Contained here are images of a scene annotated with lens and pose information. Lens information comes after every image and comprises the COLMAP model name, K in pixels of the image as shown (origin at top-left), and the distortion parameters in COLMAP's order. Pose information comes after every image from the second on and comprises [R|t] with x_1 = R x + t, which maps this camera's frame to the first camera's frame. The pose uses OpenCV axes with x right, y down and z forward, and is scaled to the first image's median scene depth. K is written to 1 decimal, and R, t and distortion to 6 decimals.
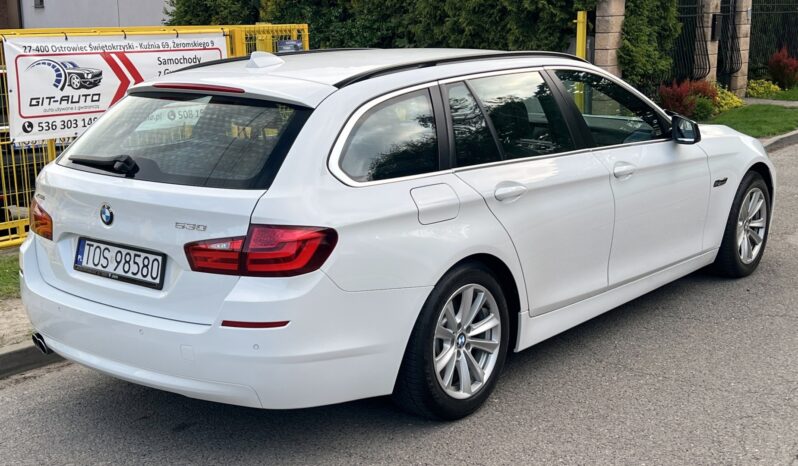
lens RADIAL K [[1083.9, 0, 393.0], [0, 1083.9, 234.6], [0, 0, 1]] dist [0.097223, 0.000000]
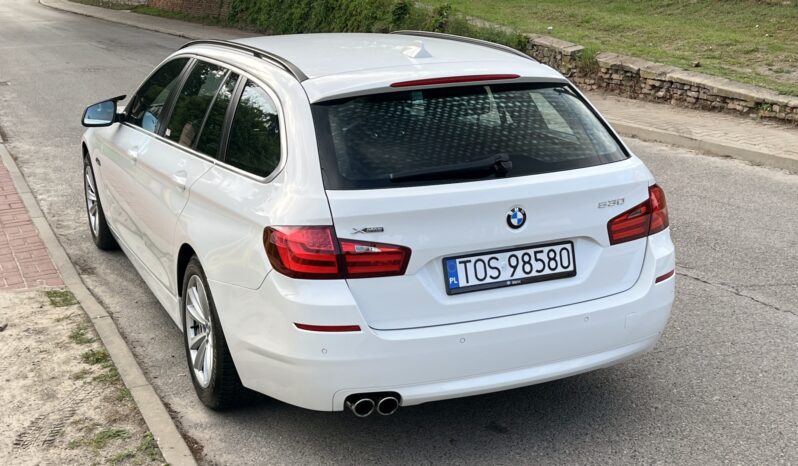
lens RADIAL K [[1083.9, 0, 395.8], [0, 1083.9, 233.3], [0, 0, 1]] dist [0.097223, 0.000000]
pose [[0.454553, -0.211712, 0.865193, -1.111619], [0.200921, 0.970678, 0.131965, -0.148268], [-0.867762, 0.113851, 0.483763, 0.632018]]
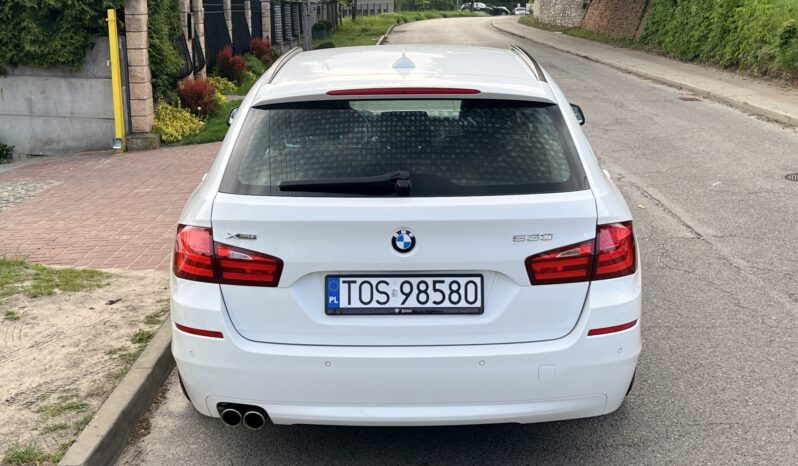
lens RADIAL K [[1083.9, 0, 397.0], [0, 1083.9, 229.9], [0, 0, 1]] dist [0.097223, 0.000000]
pose [[0.778961, -0.127013, 0.614074, -0.786999], [0.129708, 0.990730, 0.040383, -0.061847], [-0.613511, 0.048194, 0.788215, 0.319120]]
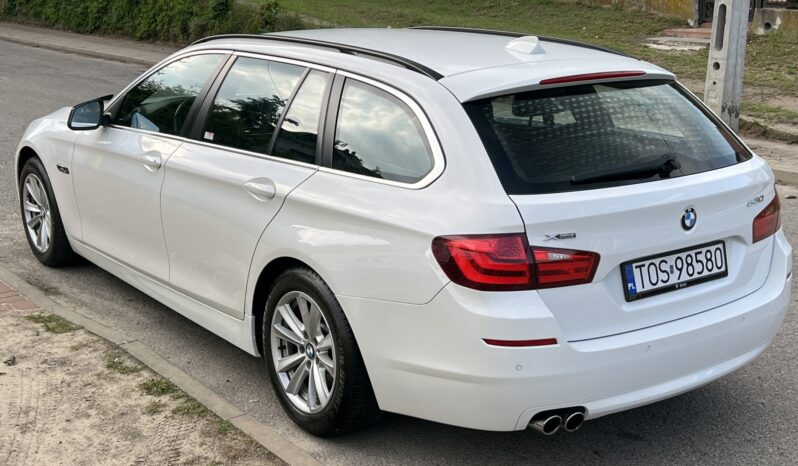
lens RADIAL K [[1083.9, 0, 399.9], [0, 1083.9, 235.5], [0, 0, 1]] dist [0.097223, 0.000000]
pose [[0.243224, -0.225586, 0.943373, -1.172781], [0.197315, 0.963751, 0.179587, -0.214006], [-0.949689, 0.142461, 0.278919, 0.966830]]
